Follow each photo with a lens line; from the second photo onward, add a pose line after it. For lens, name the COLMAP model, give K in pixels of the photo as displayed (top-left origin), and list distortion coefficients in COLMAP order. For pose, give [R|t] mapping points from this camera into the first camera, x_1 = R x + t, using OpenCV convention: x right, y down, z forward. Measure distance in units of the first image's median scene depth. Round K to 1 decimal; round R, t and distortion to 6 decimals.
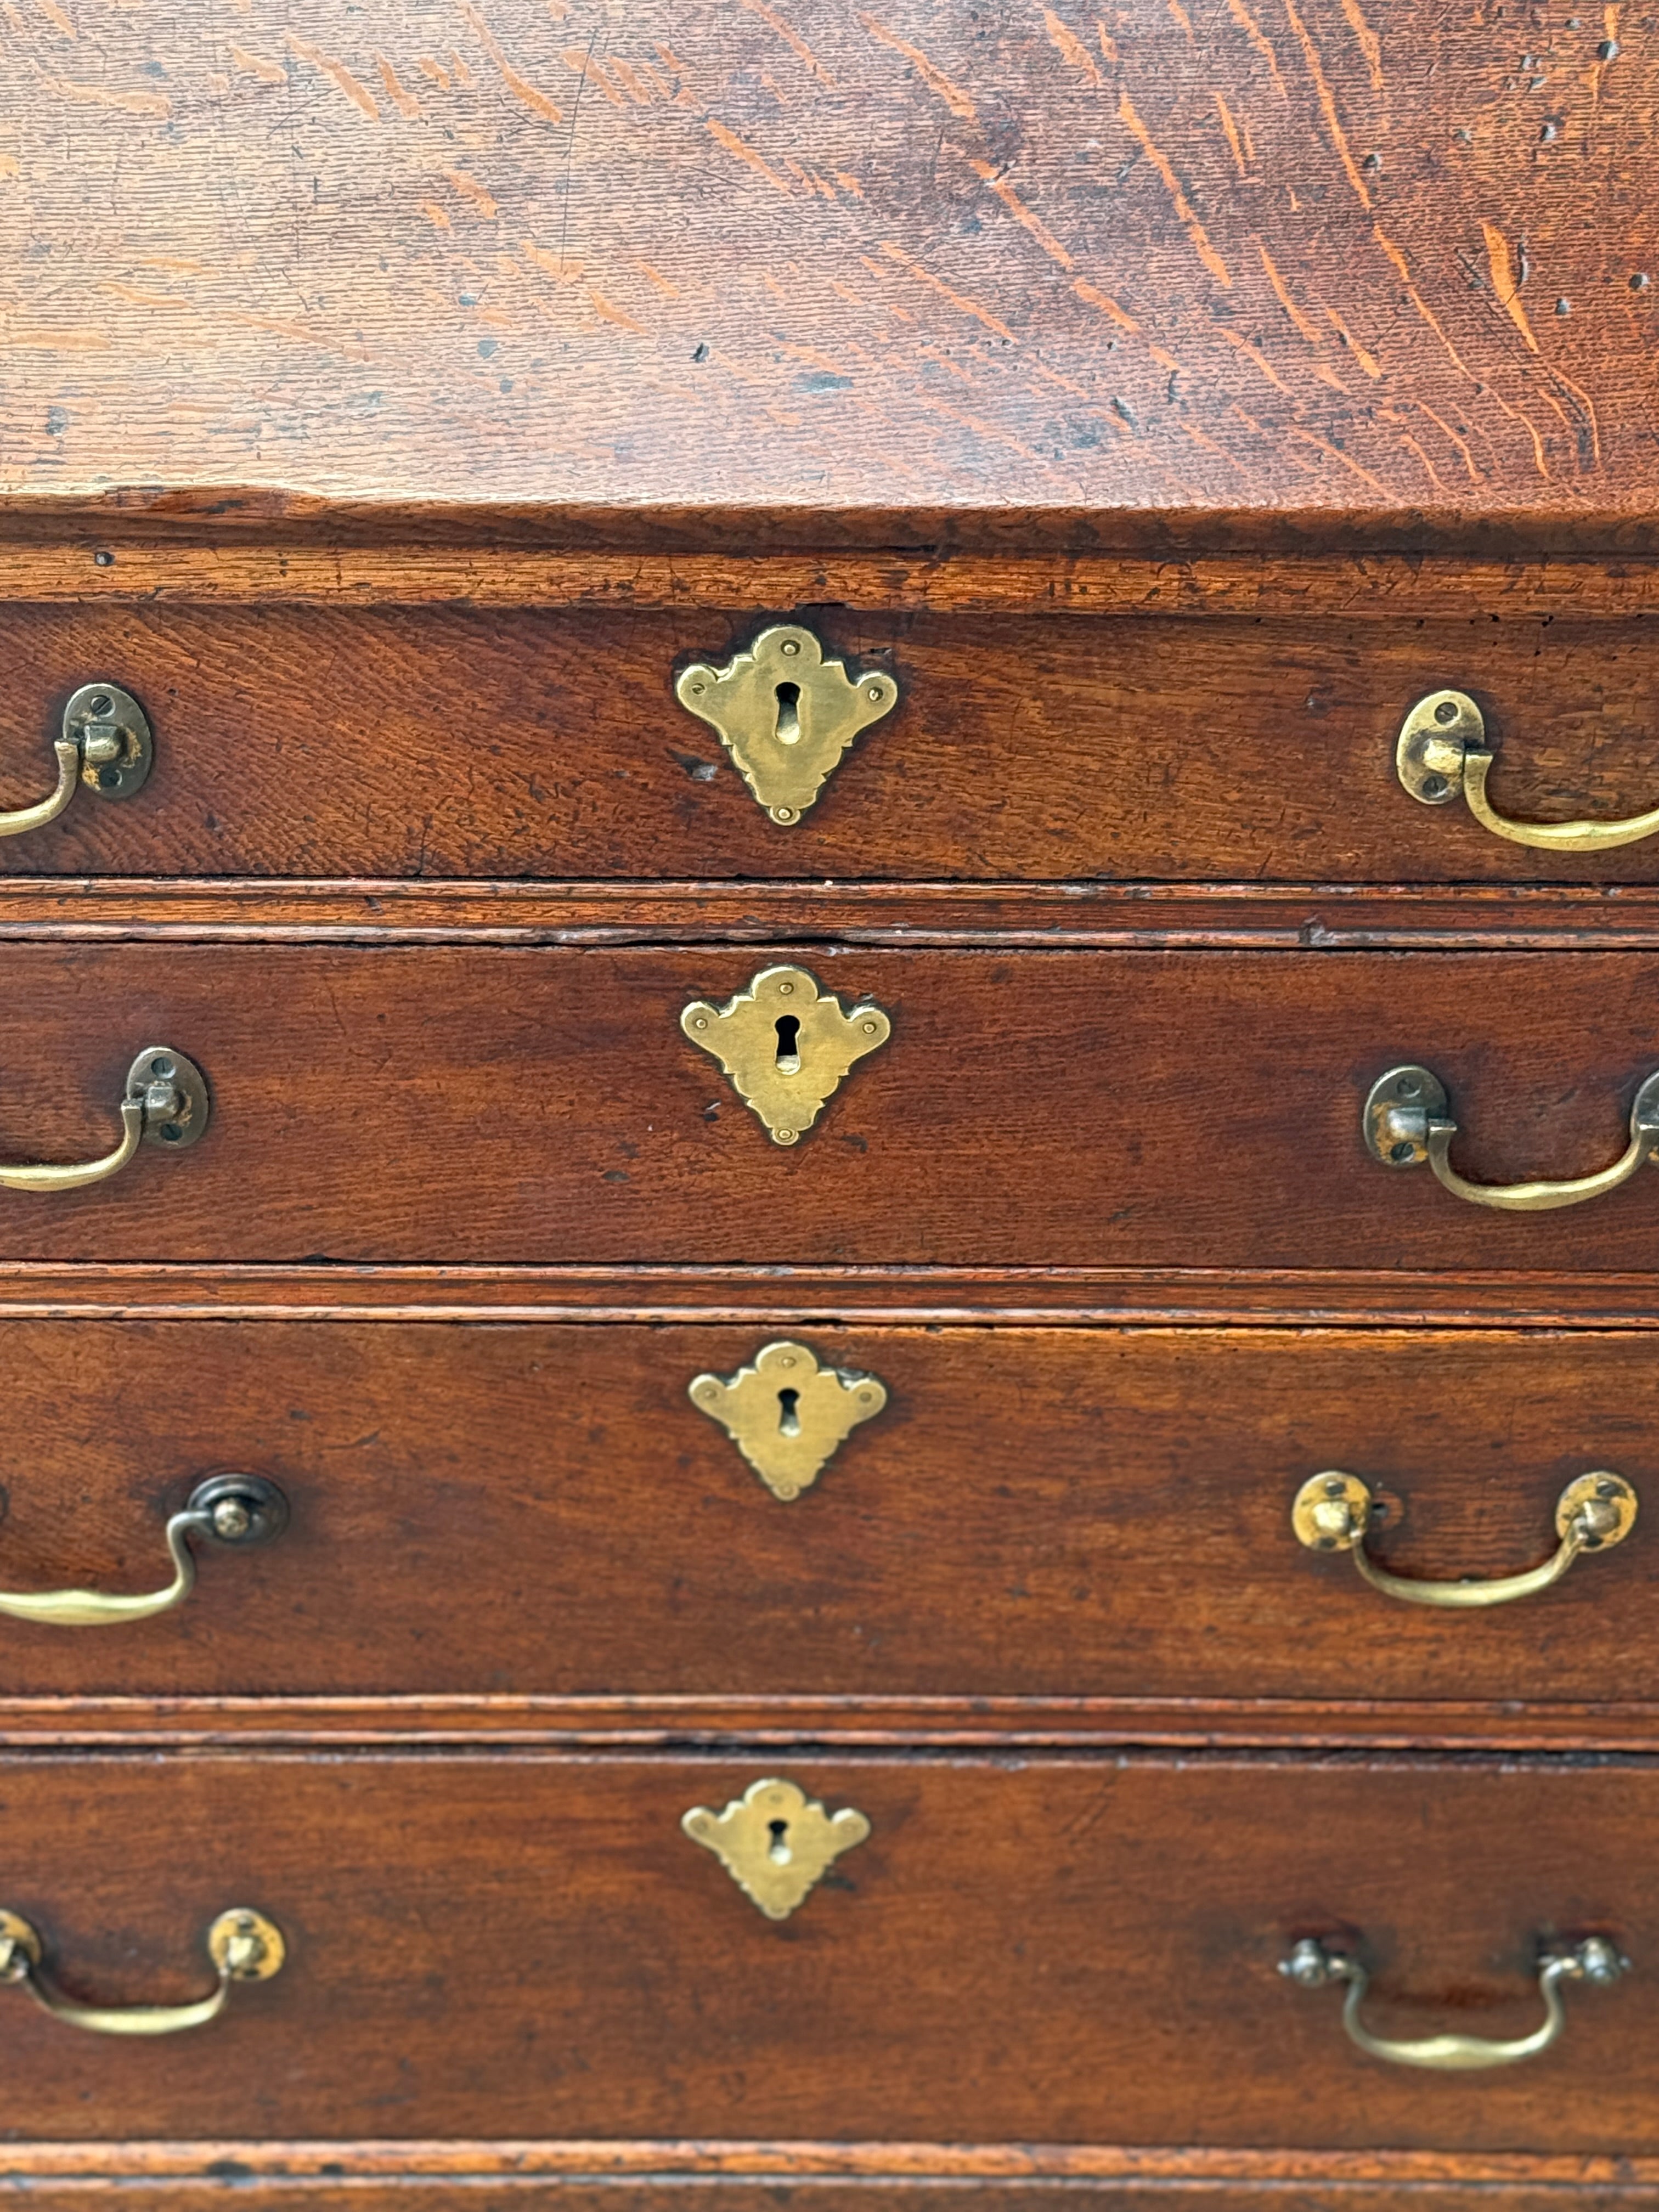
lens RADIAL K [[3837.9, 0, 811.5], [0, 3837.9, 1100.2], [0, 0, 1]] dist [0.135898, 0.000000]
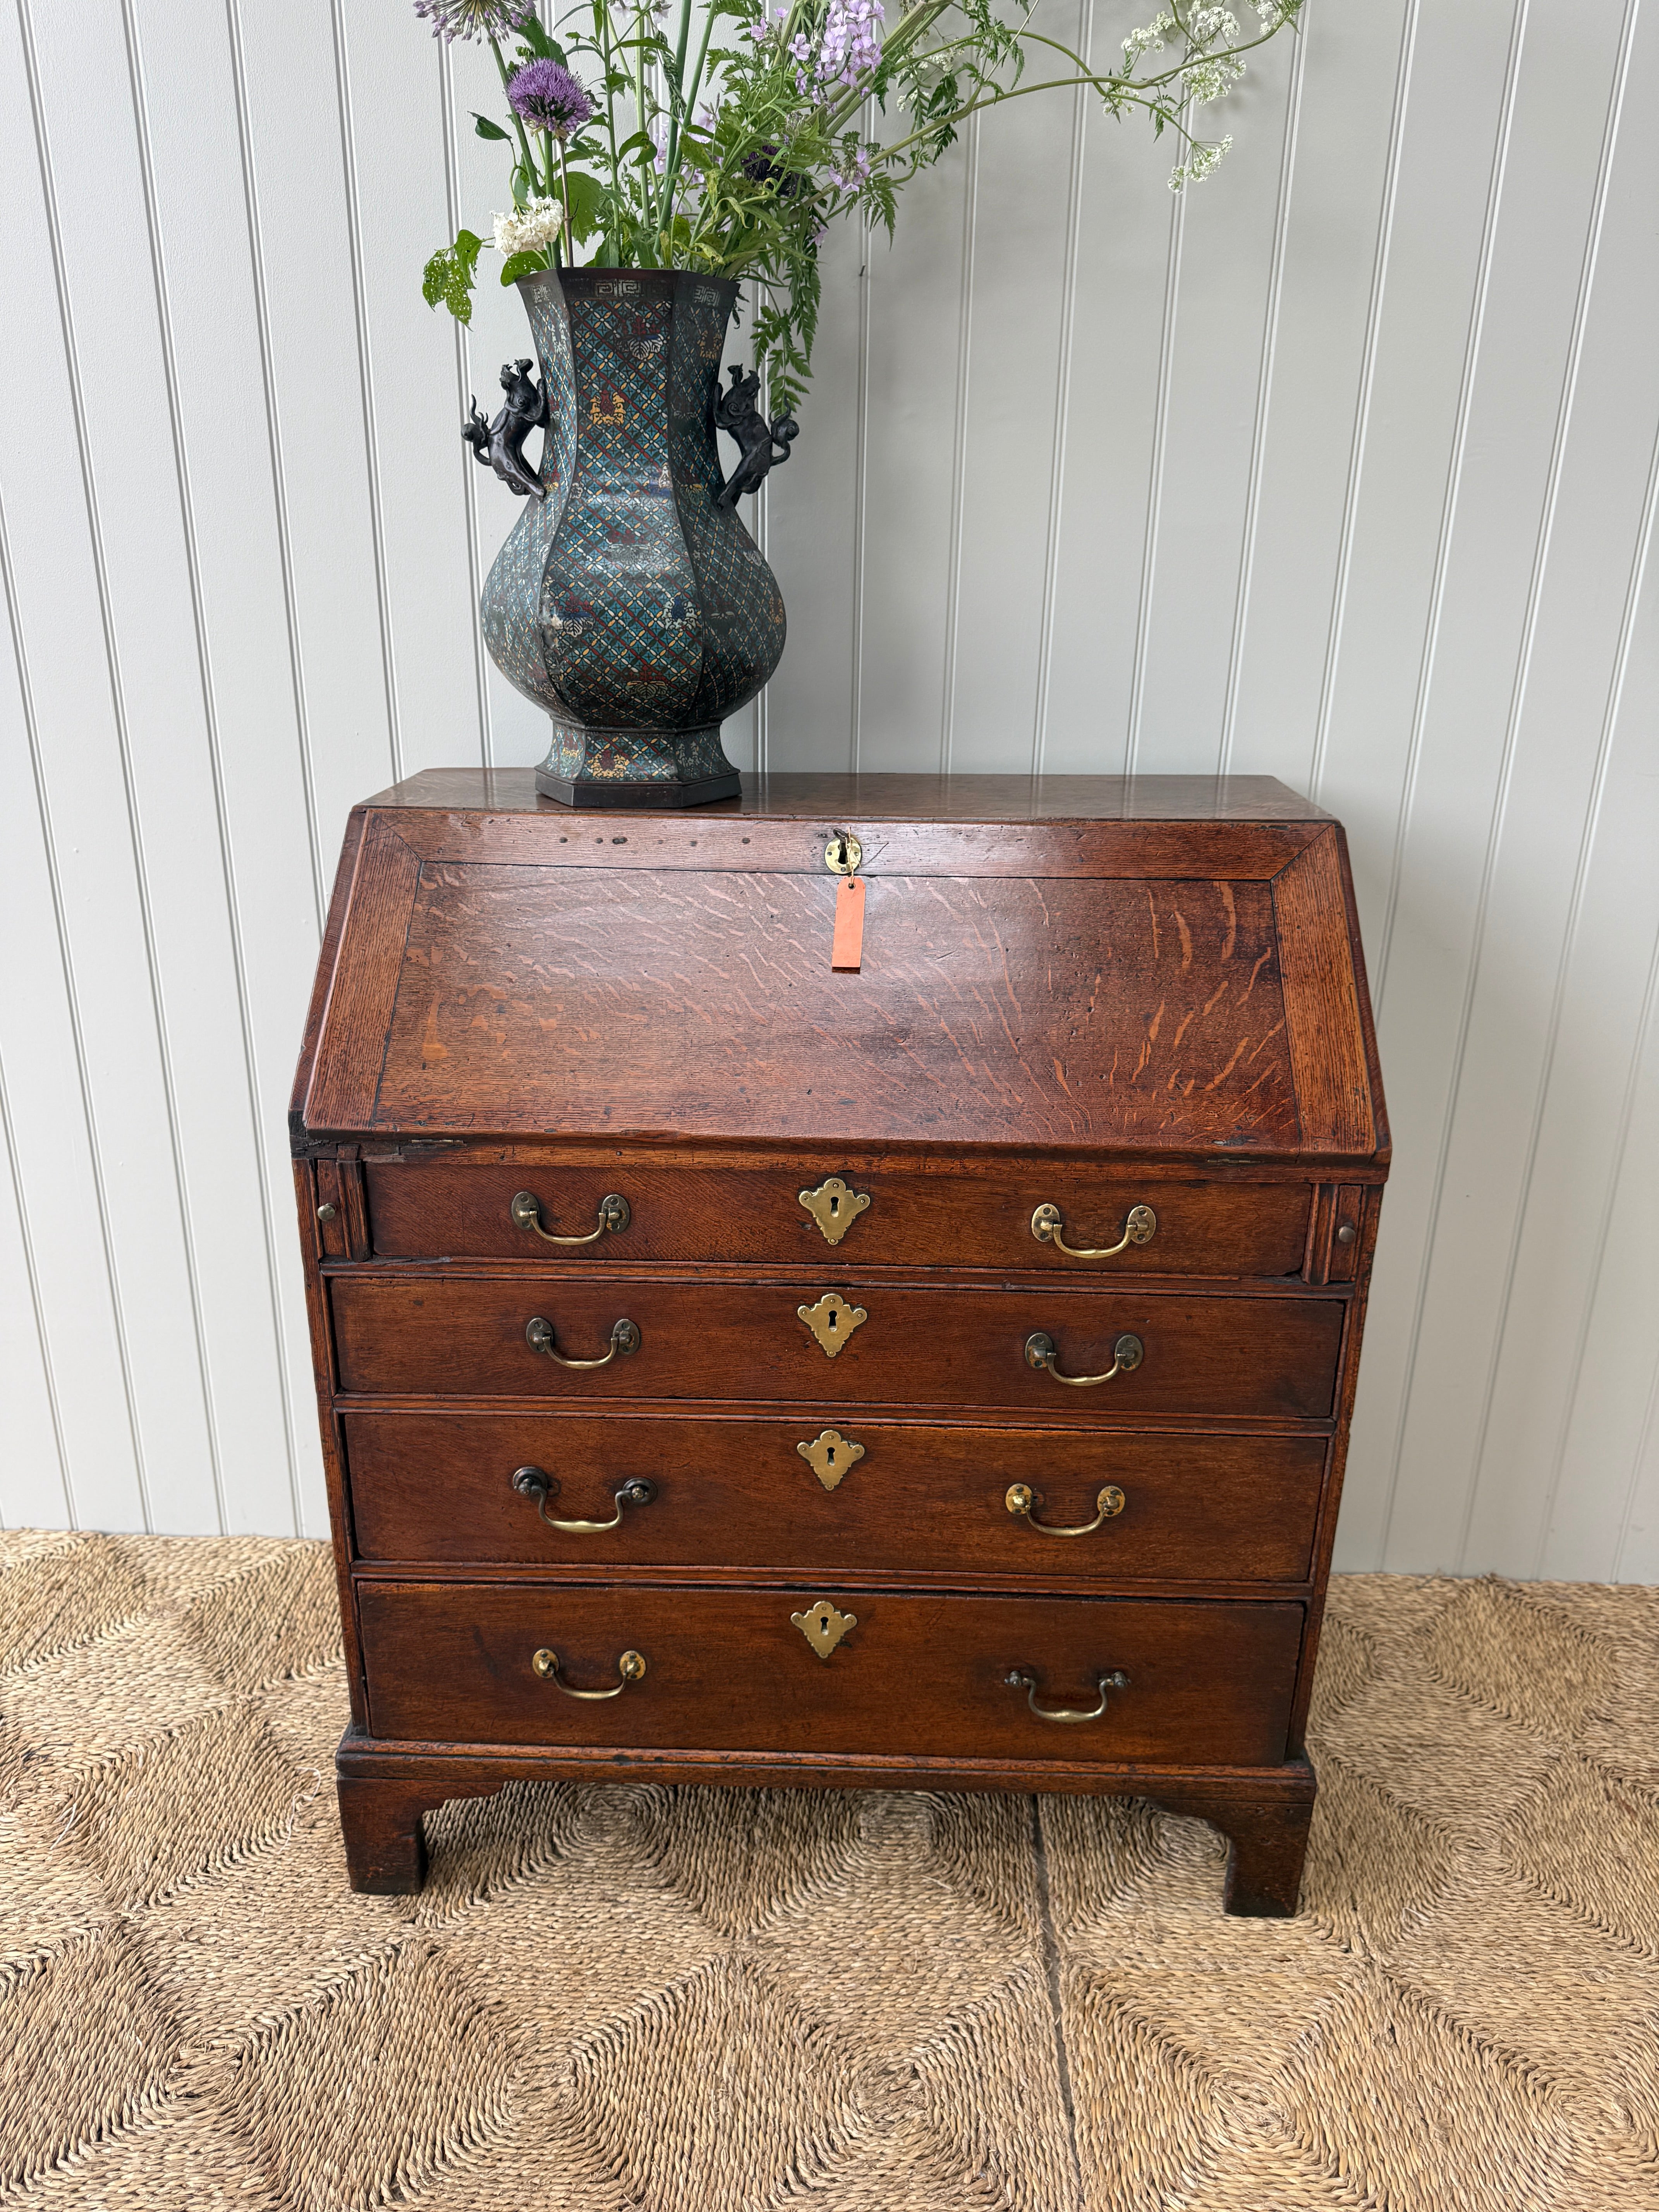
lens RADIAL K [[1585.4, 0, 830.9], [0, 1585.4, 1105.4], [0, 0, 1]] dist [0.020916, -0.033446]
pose [[0.999763, 0.016234, -0.014487, 0.007638], [-0.019415, 0.966158, -0.257220, 0.144531], [0.009821, 0.257440, 0.966244, -0.245590]]
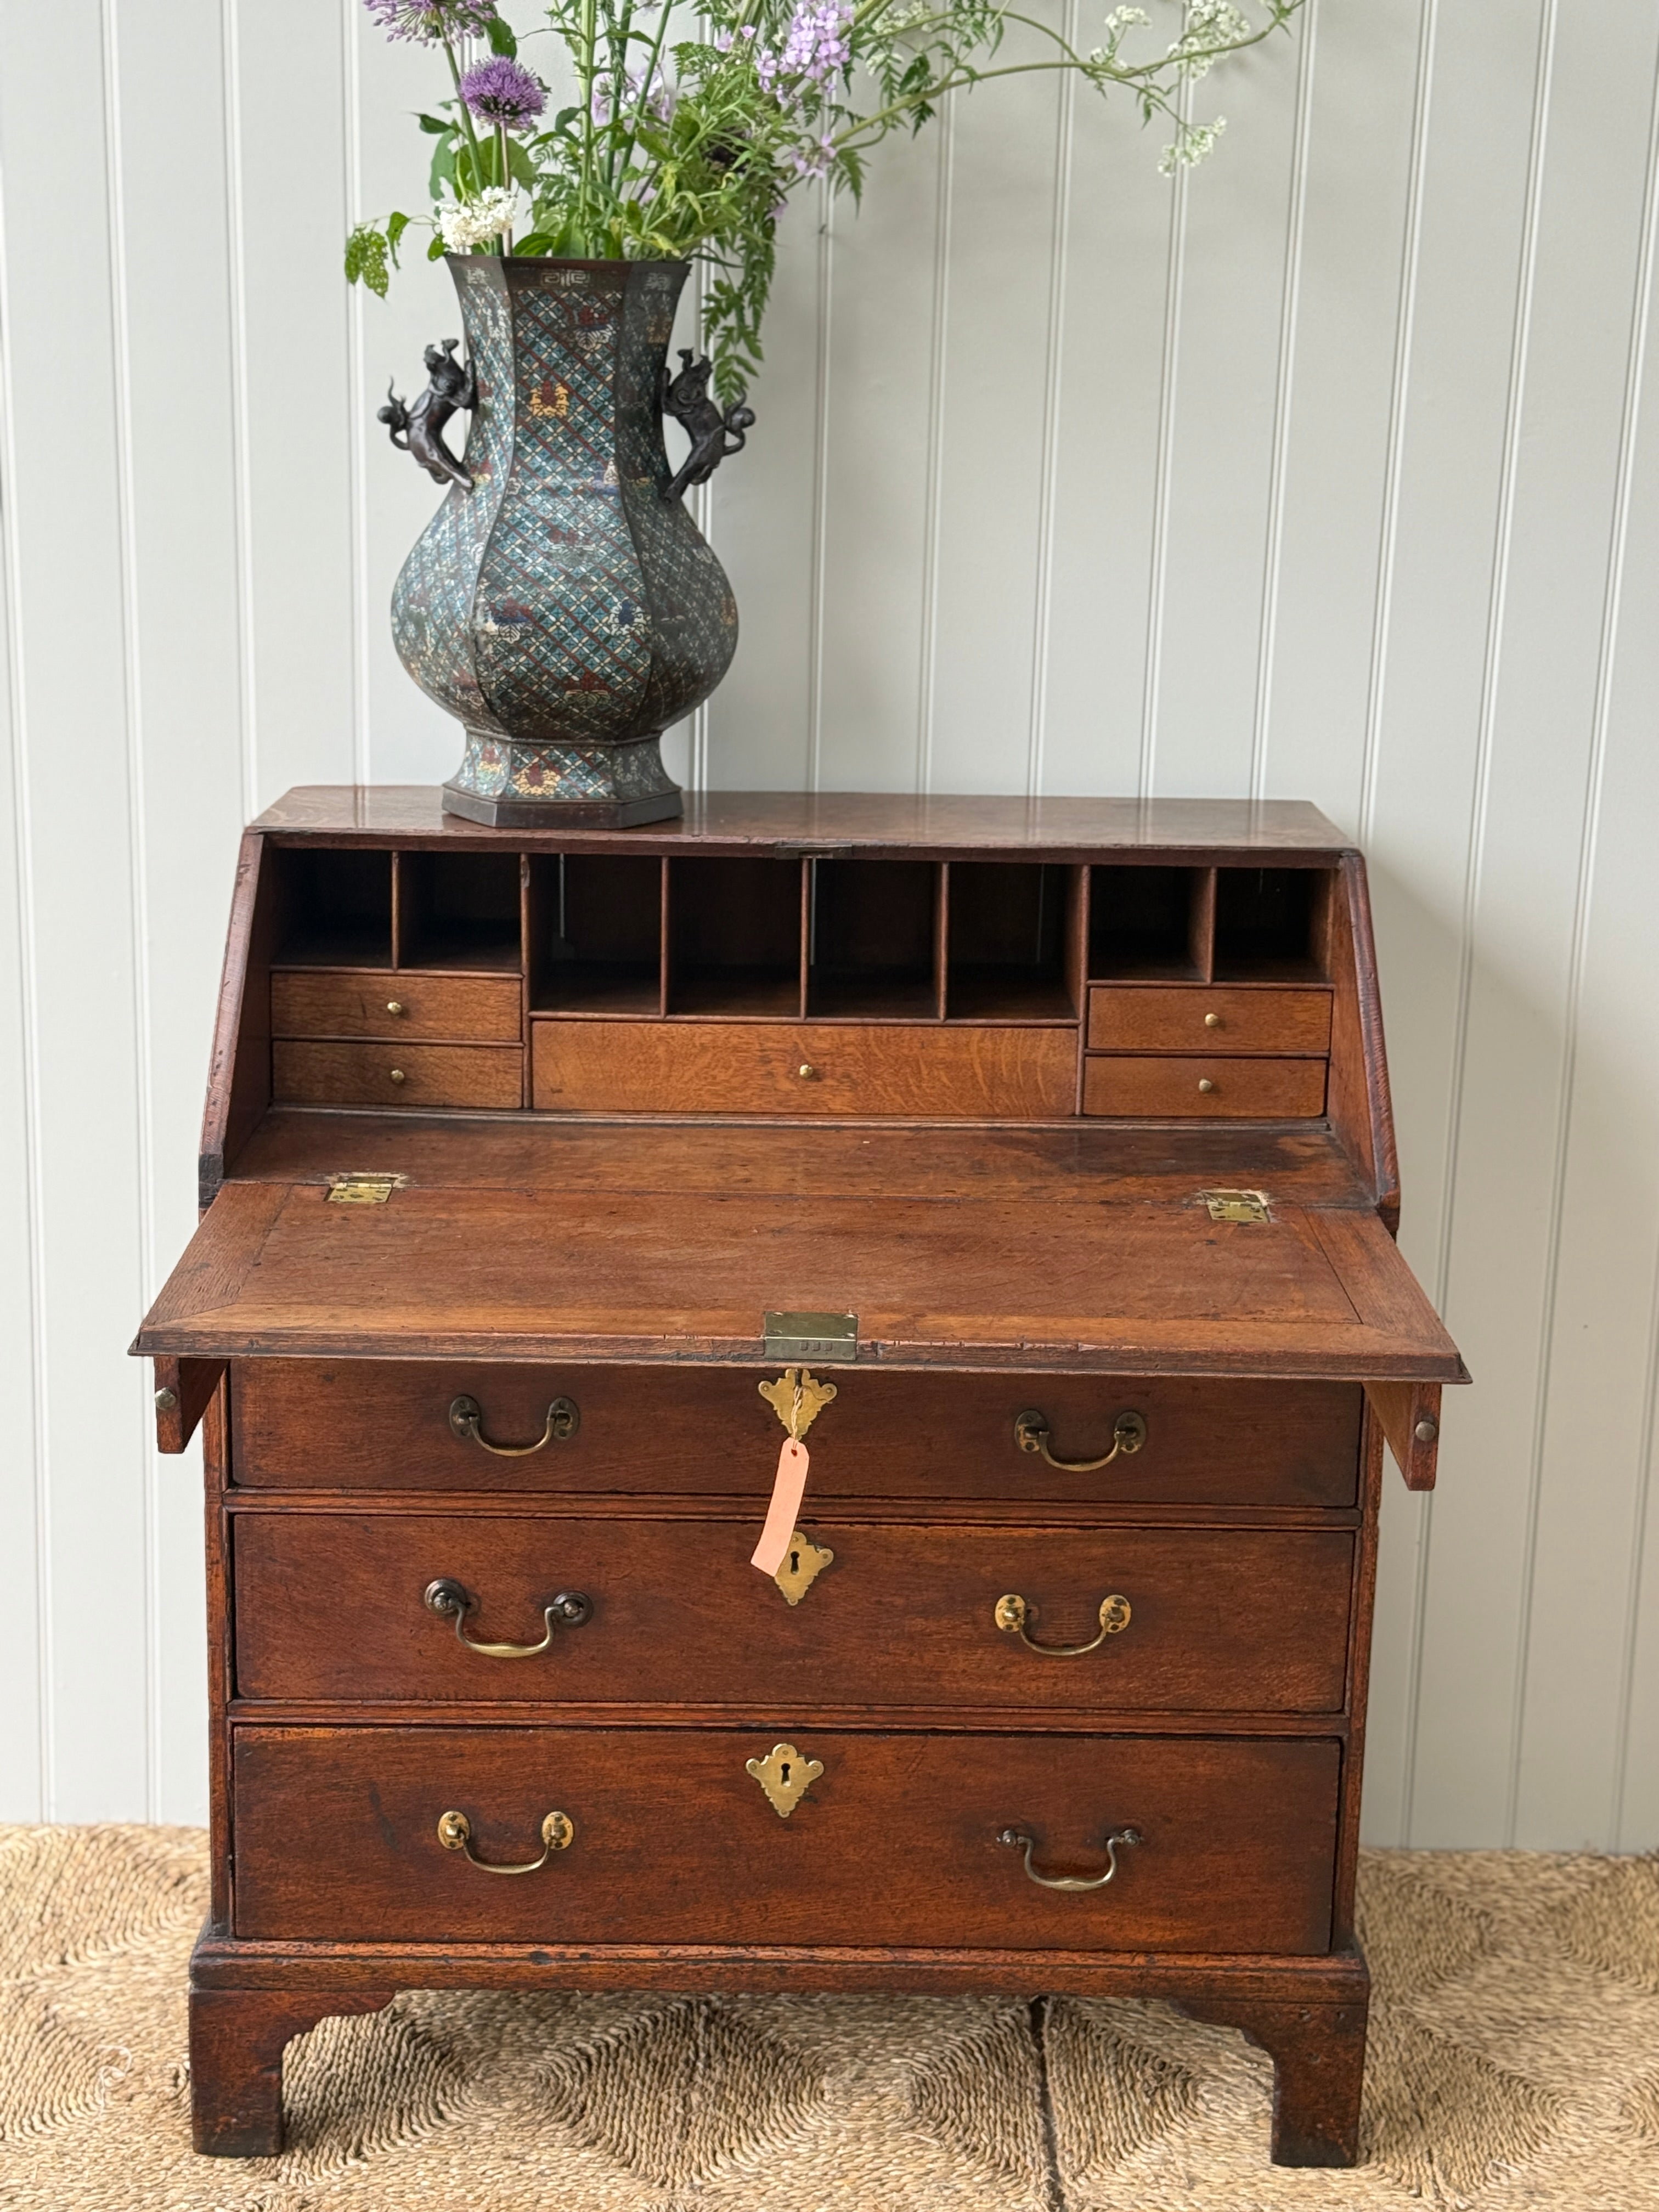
lens RADIAL K [[3260.3, 0, 848.4], [0, 3260.3, 1114.1], [0, 0, 1]] dist [0.069721, 0.000000]
pose [[0.999479, 0.015411, 0.028356, -0.039062], [-0.004002, 0.931024, -0.364937, 0.642320], [-0.032024, 0.364633, 0.930600, -1.205811]]
